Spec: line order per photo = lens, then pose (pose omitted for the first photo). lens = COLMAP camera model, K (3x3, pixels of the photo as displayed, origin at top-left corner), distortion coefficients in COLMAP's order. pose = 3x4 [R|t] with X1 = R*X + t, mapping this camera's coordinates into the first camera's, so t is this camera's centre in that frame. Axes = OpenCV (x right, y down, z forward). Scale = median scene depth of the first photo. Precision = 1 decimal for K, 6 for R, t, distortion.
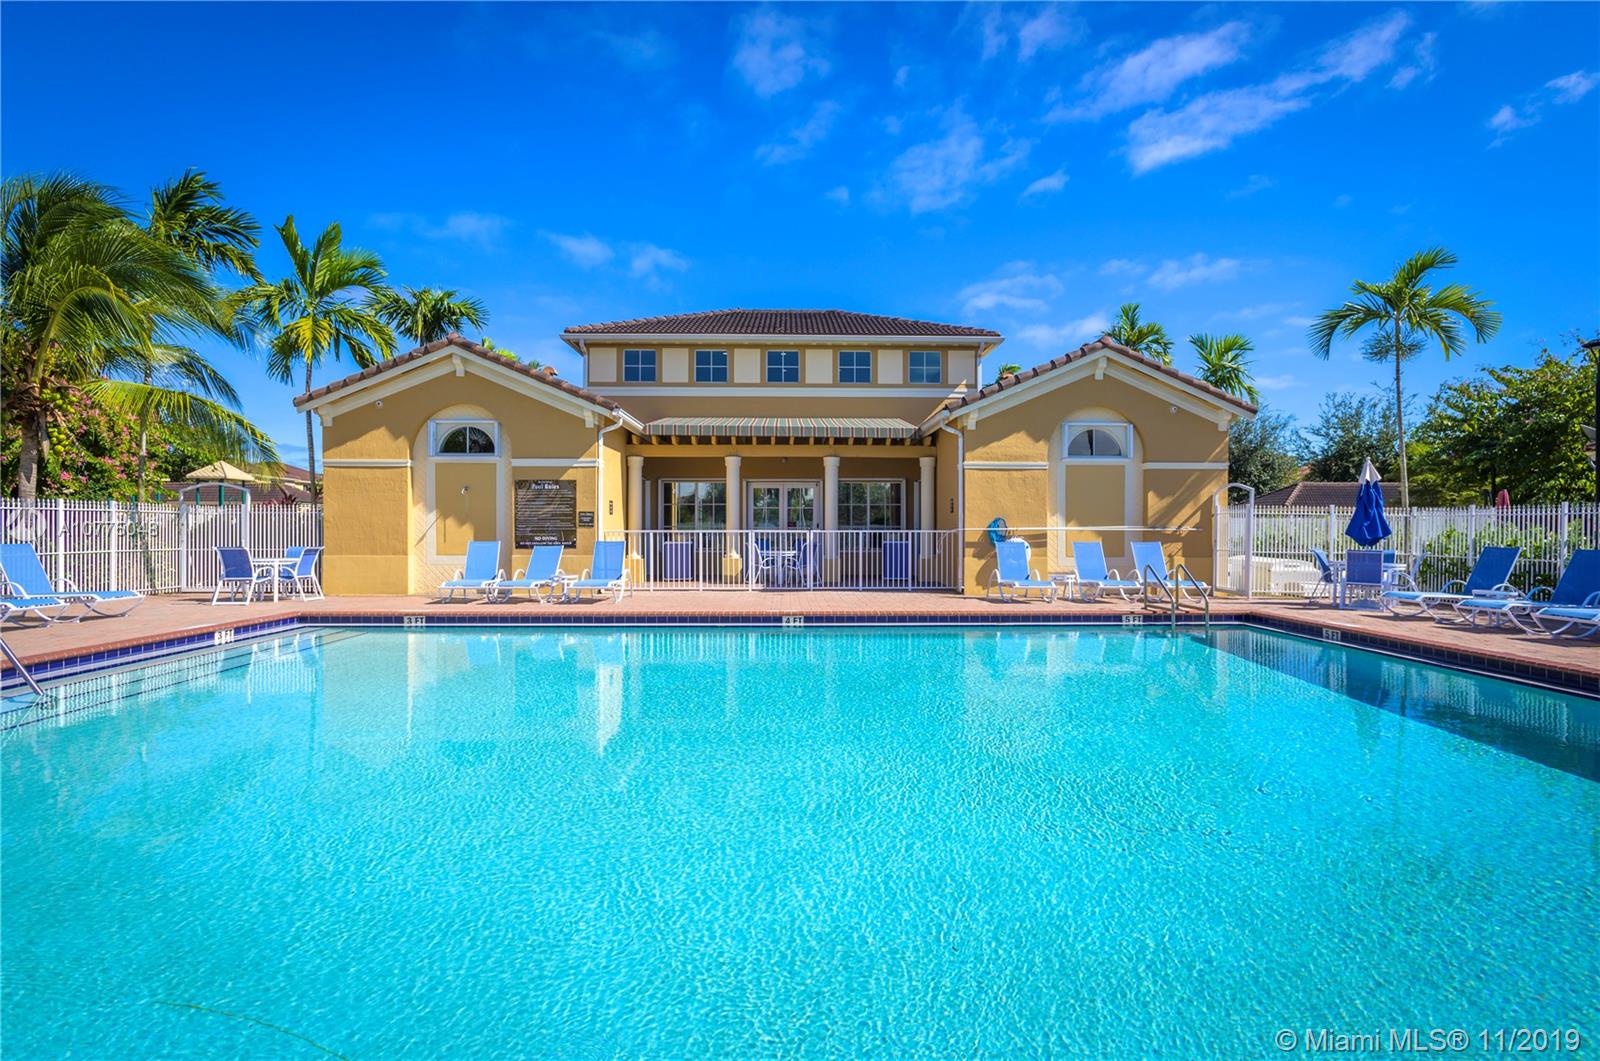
lens RADIAL K [[765.8, 0, 800.8], [0, 765.8, 520.7], [0, 0, 1]] dist [-0.004624, -0.000780]
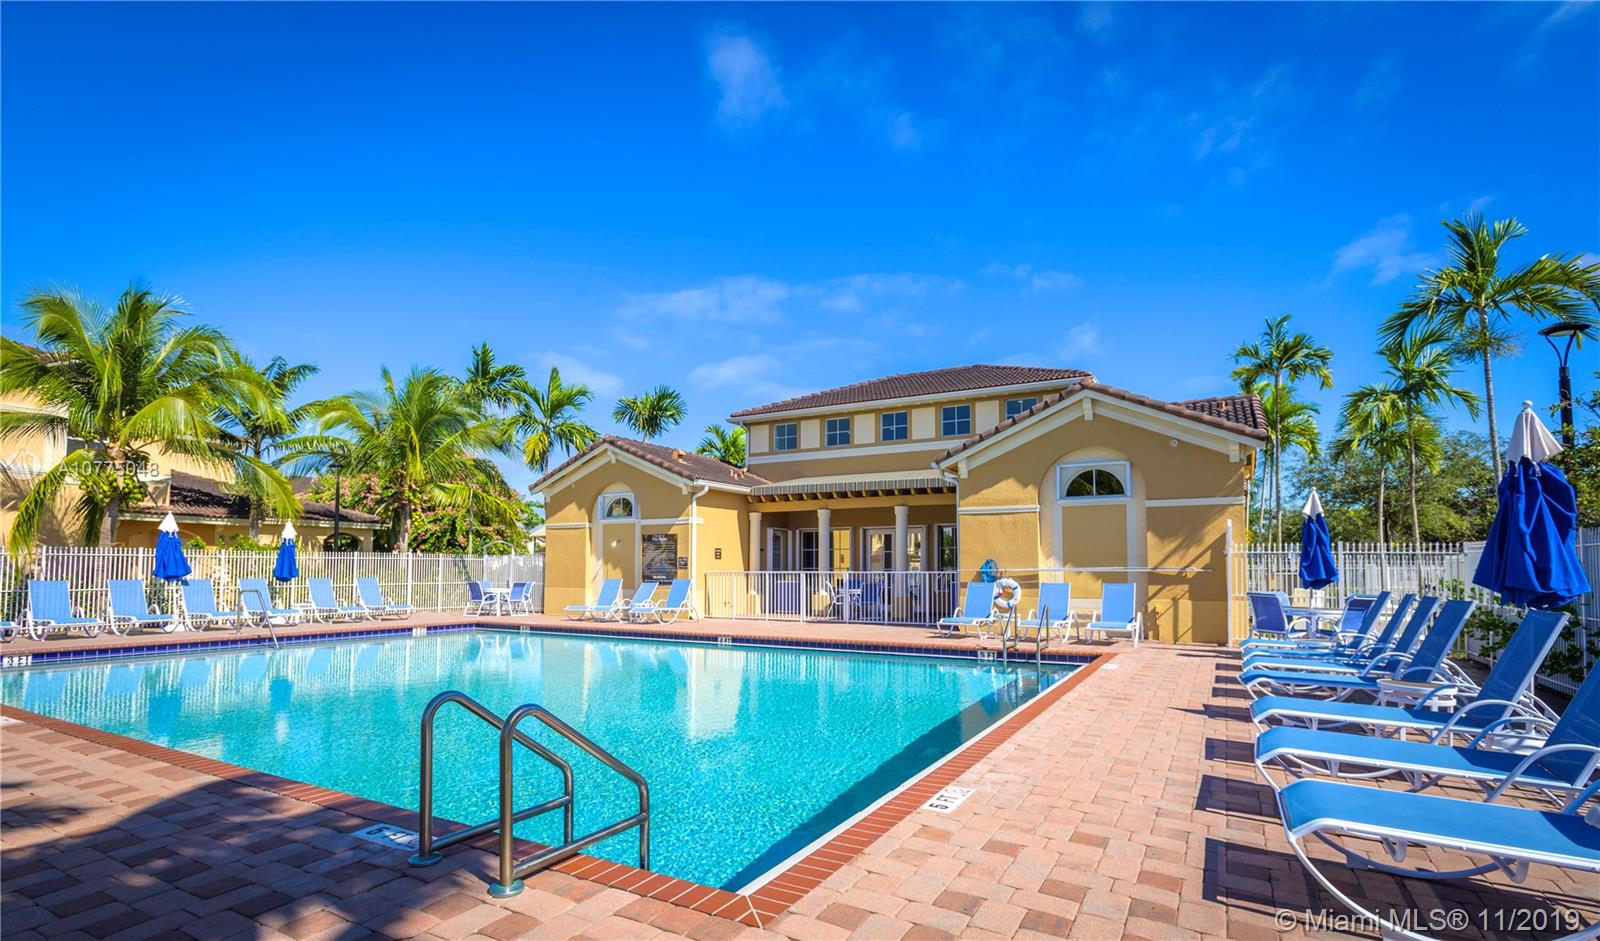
lens RADIAL K [[759.3, 0, 801.2], [0, 759.3, 530.9], [0, 0, 1]] dist [-0.010673, 0.000005]
pose [[0.860177, -0.026420, -0.509311, 0.567511], [0.004666, 0.999023, -0.043943, 0.001451], [0.509975, 0.035422, 0.859460, -0.034094]]
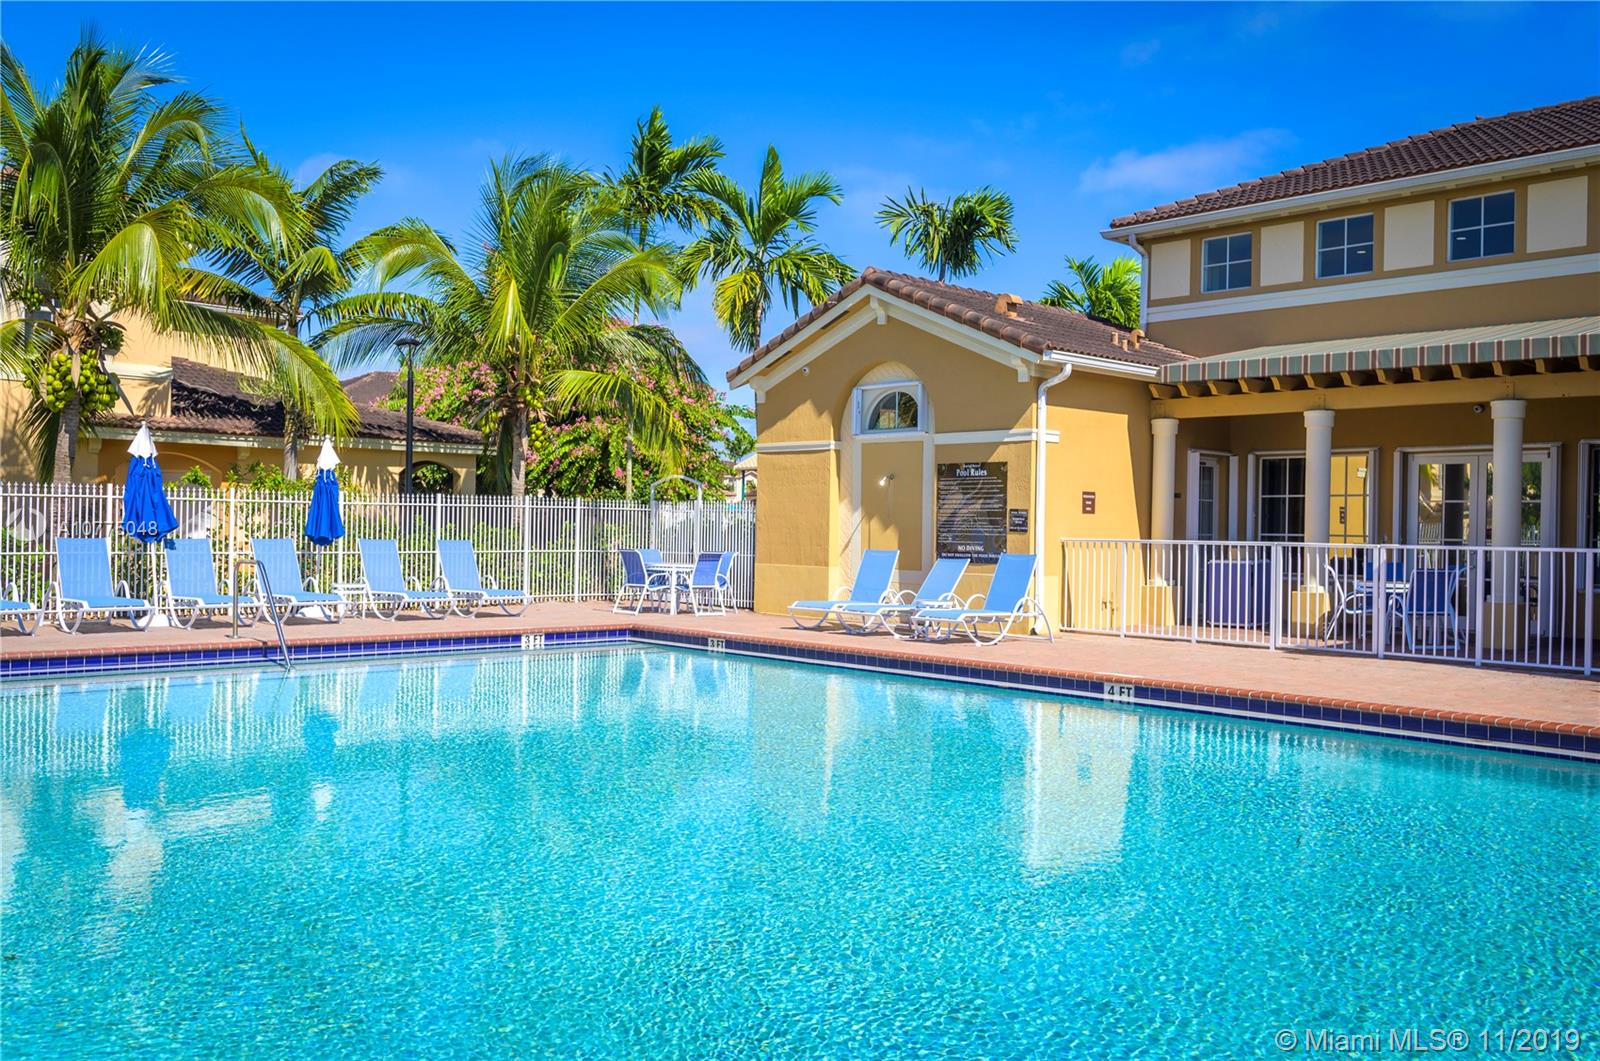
lens RADIAL K [[1328.5, 0, 802.9], [0, 1328.5, 525.3], [0, 0, 1]] dist [-0.009465, -0.000024]
pose [[0.674033, 0.008932, -0.738648, 0.438804], [-0.008575, 0.999954, 0.004267, -0.001333], [0.738652, 0.003458, 0.674078, 0.087498]]
